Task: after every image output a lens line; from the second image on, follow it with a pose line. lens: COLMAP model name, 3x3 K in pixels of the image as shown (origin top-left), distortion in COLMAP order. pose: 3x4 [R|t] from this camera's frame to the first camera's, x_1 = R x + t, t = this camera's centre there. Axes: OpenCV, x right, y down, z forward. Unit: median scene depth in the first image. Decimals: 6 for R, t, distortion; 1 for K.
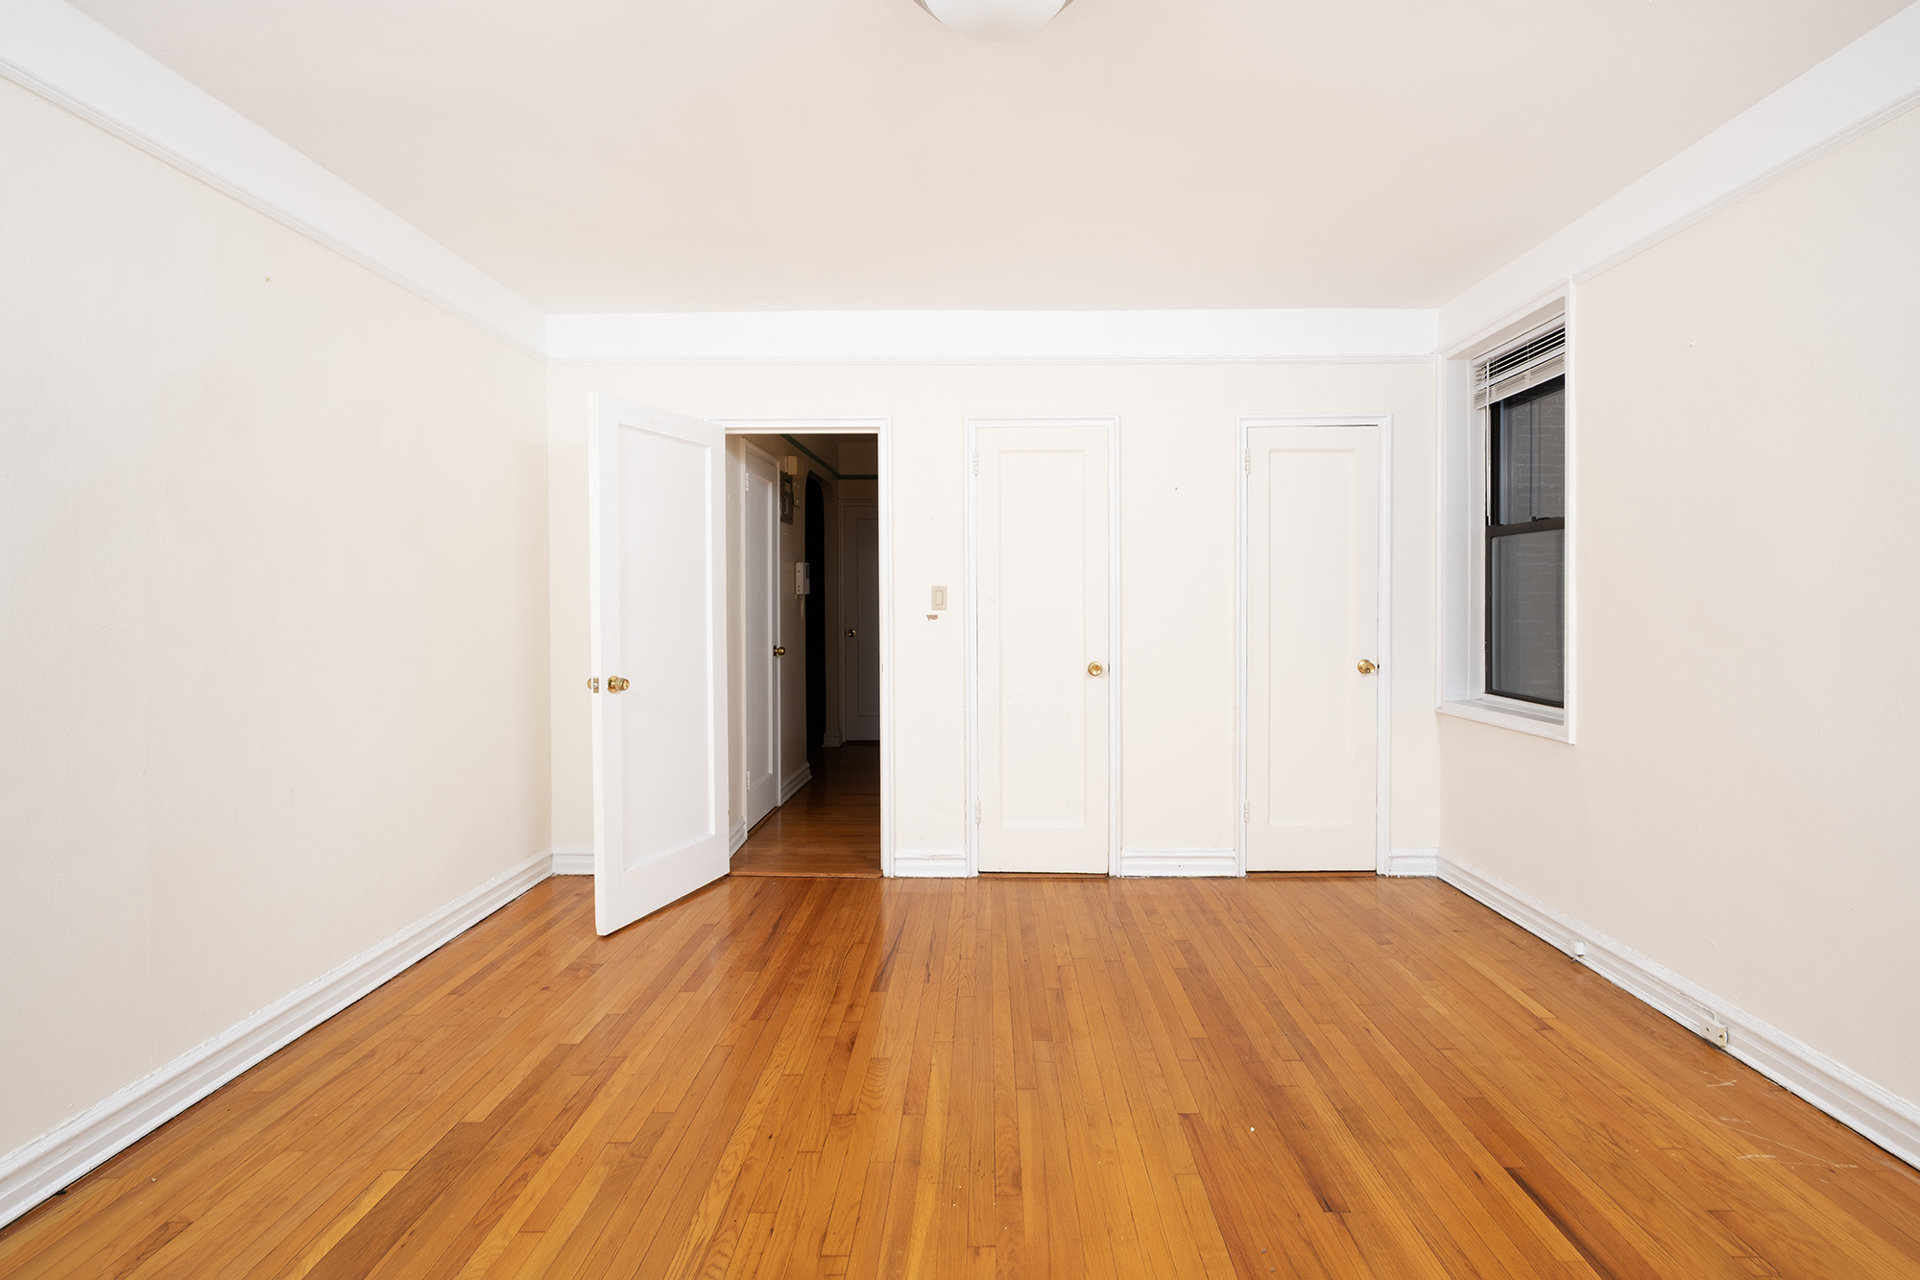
lens RADIAL K [[815.7, 0, 982.9], [0, 815.7, 608.0], [0, 0, 1]] dist [0.001242, 0.000193]
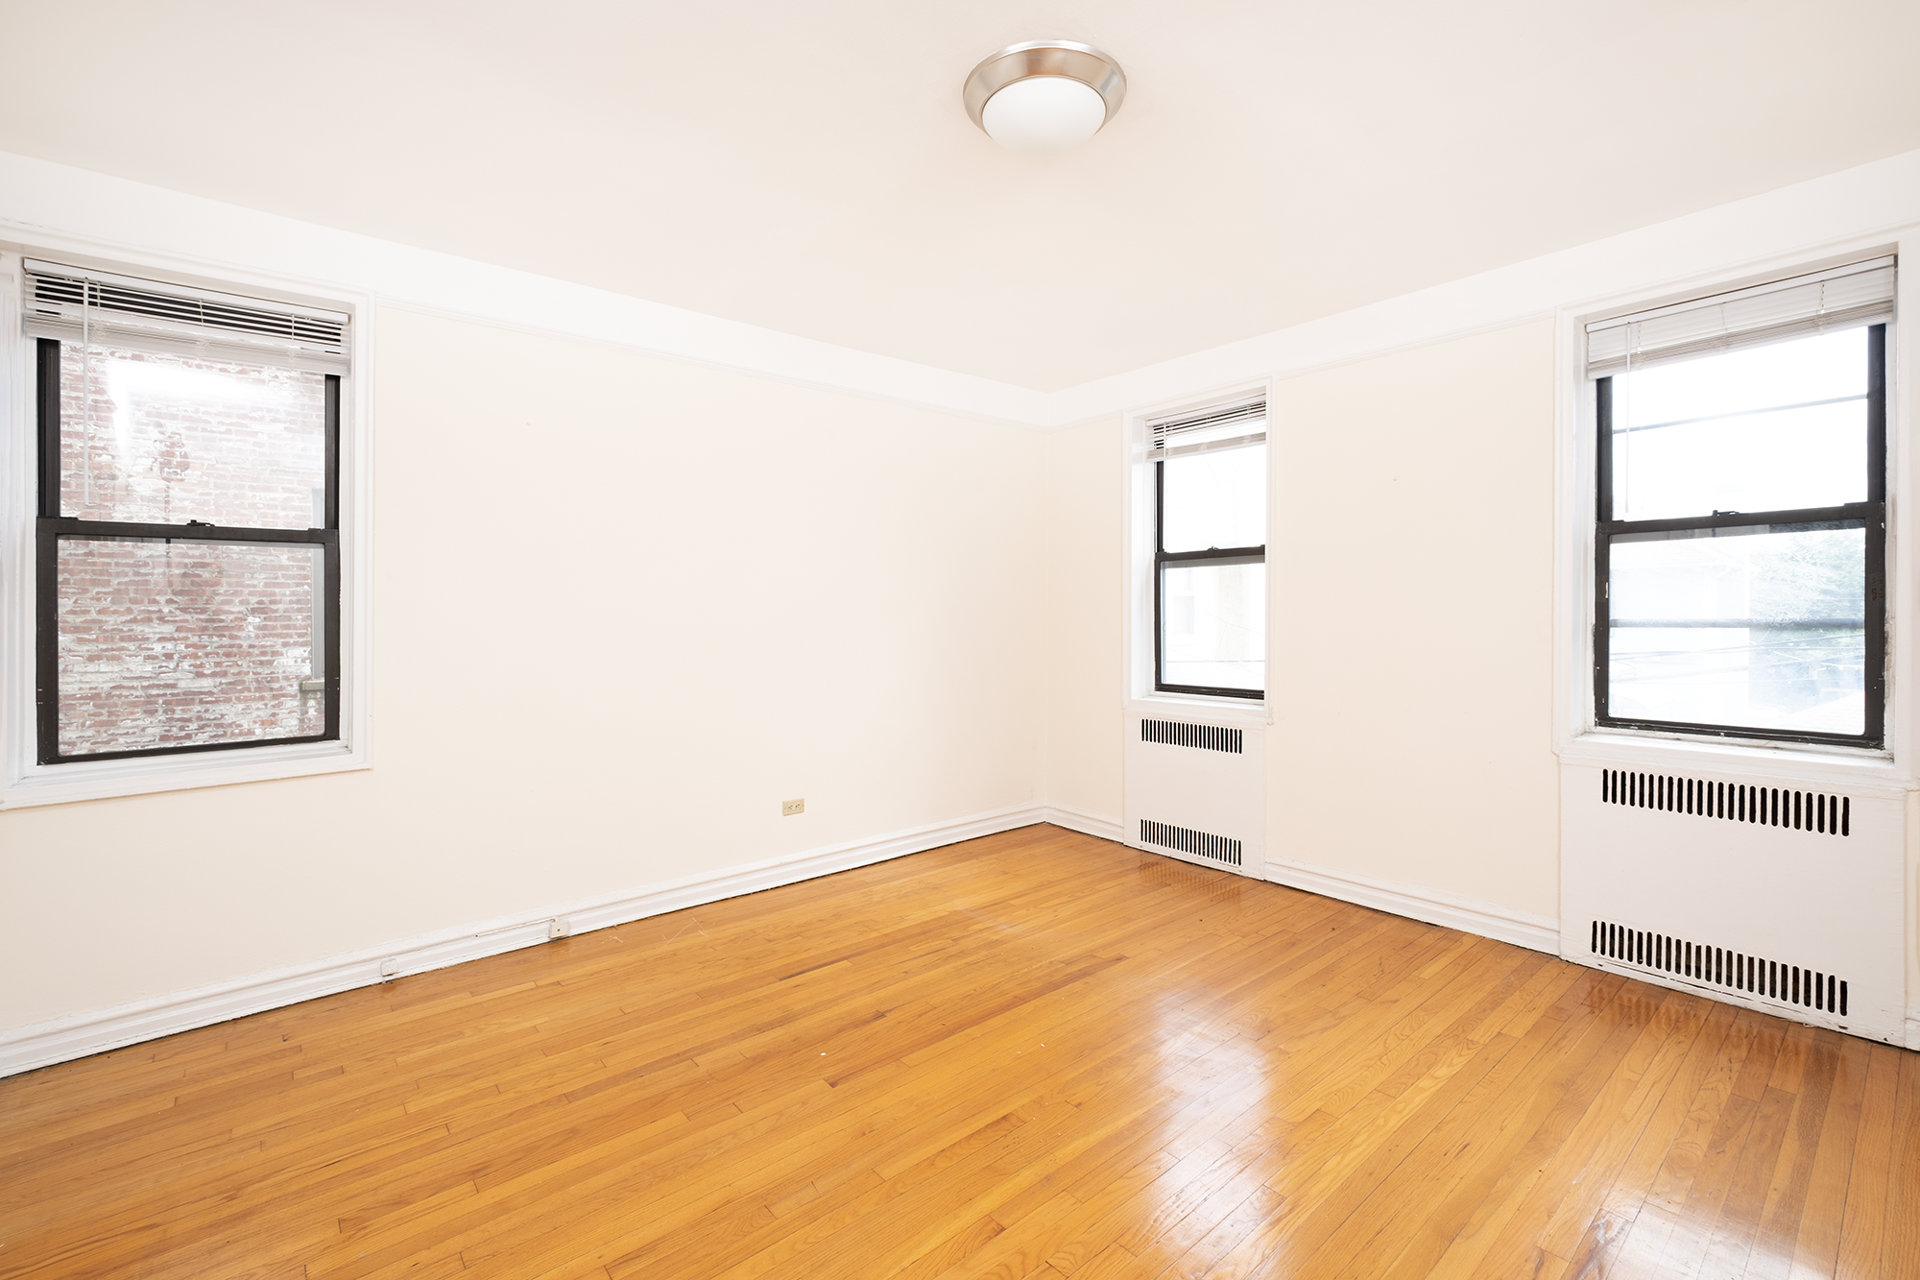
lens RADIAL K [[815.7, 0, 982.9], [0, 815.7, 608.0], [0, 0, 1]] dist [0.001242, 0.000193]
pose [[-0.652827, 0.011628, 0.757418, -0.710585], [0.018204, 0.999834, 0.000341, -0.016203], [-0.757288, 0.014011, -0.652931, 1.525606]]
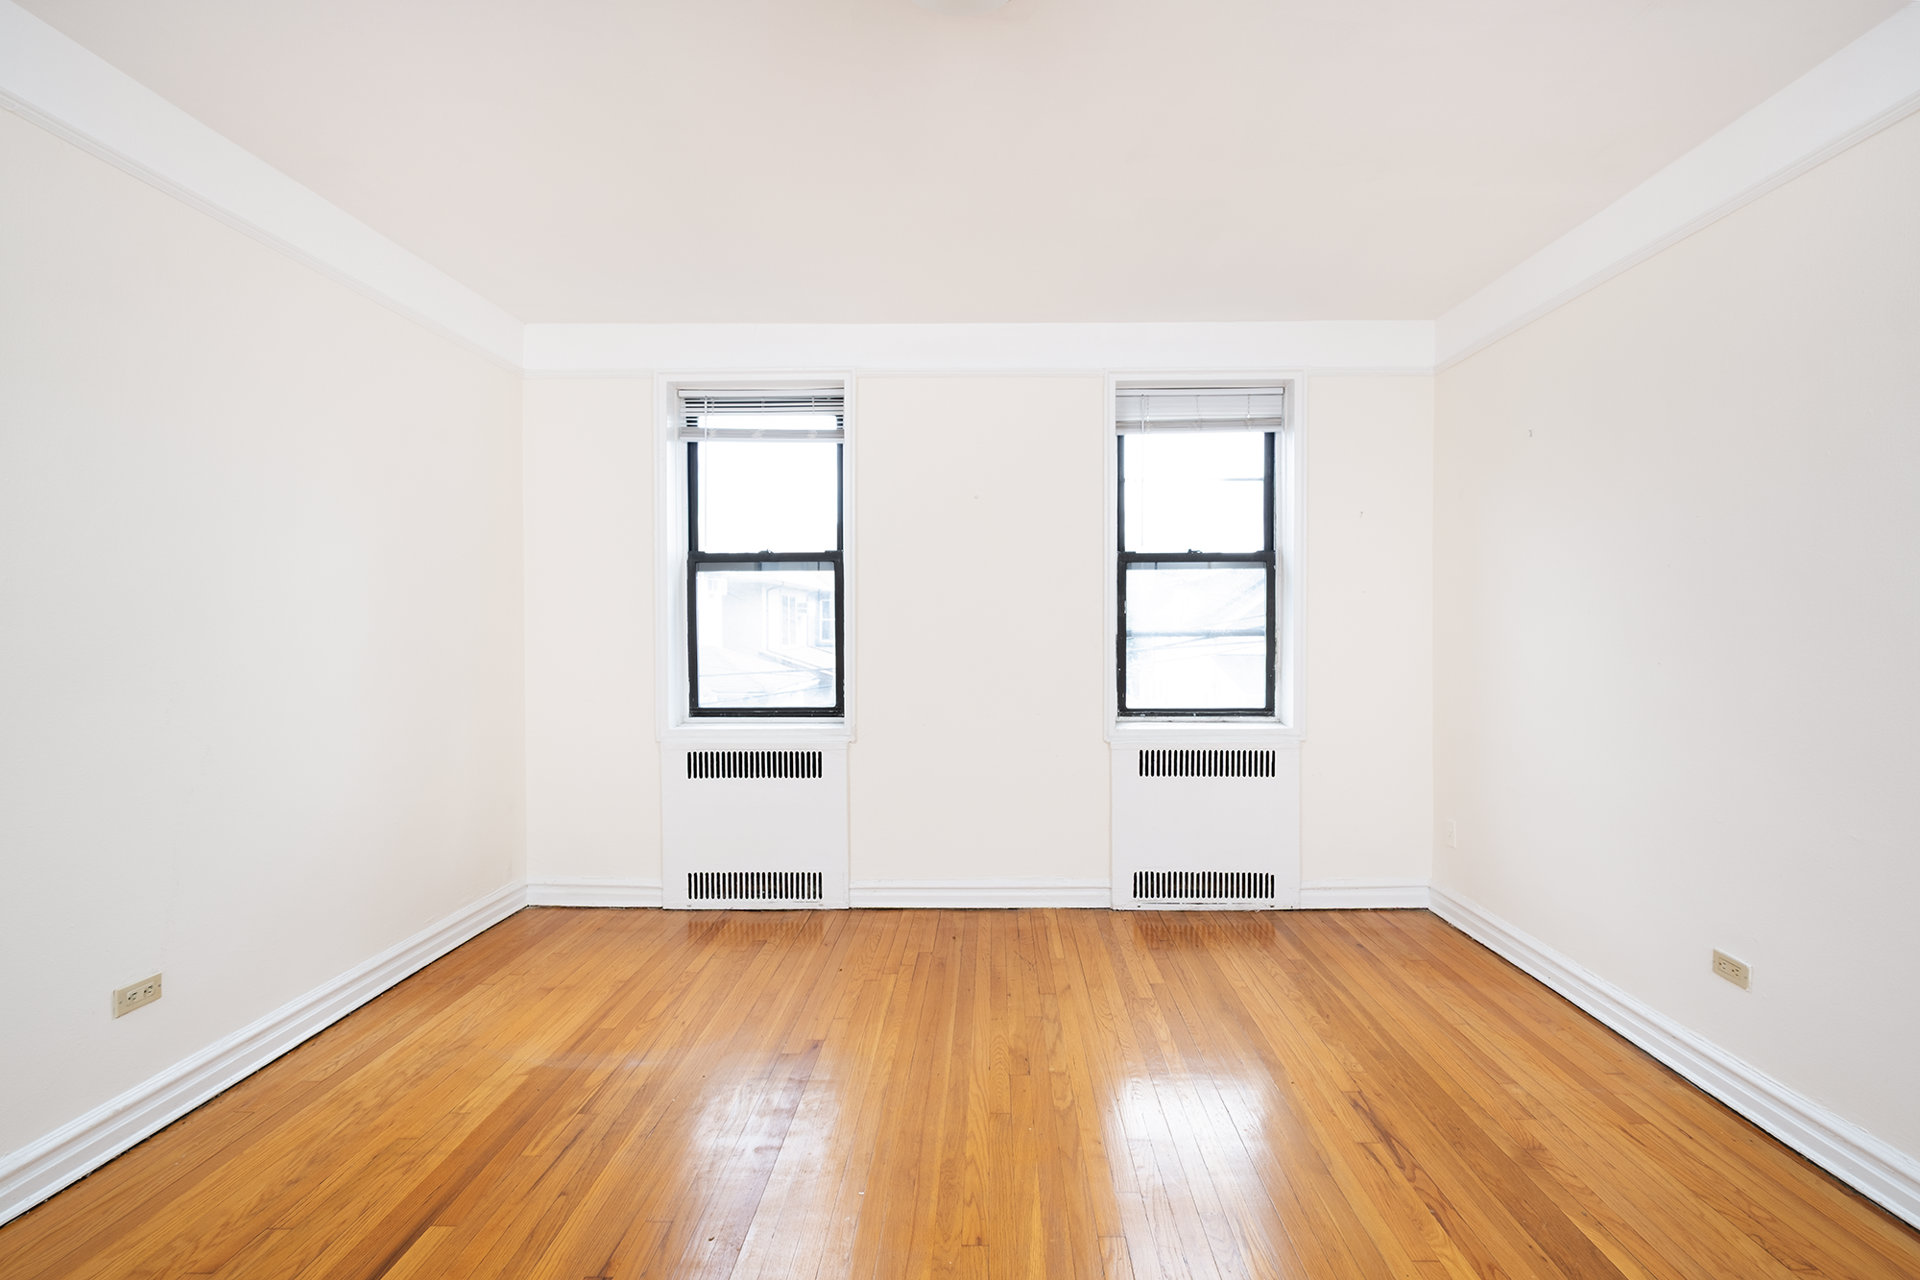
lens RADIAL K [[823.8, 0, 960.0], [0, 823.8, 640.0], [0, 0, 1]] dist [-0.001264, -0.000016]
pose [[-0.999684, 0.003539, 0.024874, -0.000382], [0.004356, 0.999450, 0.032866, -0.015839], [-0.024744, 0.032964, -0.999150, 1.575397]]
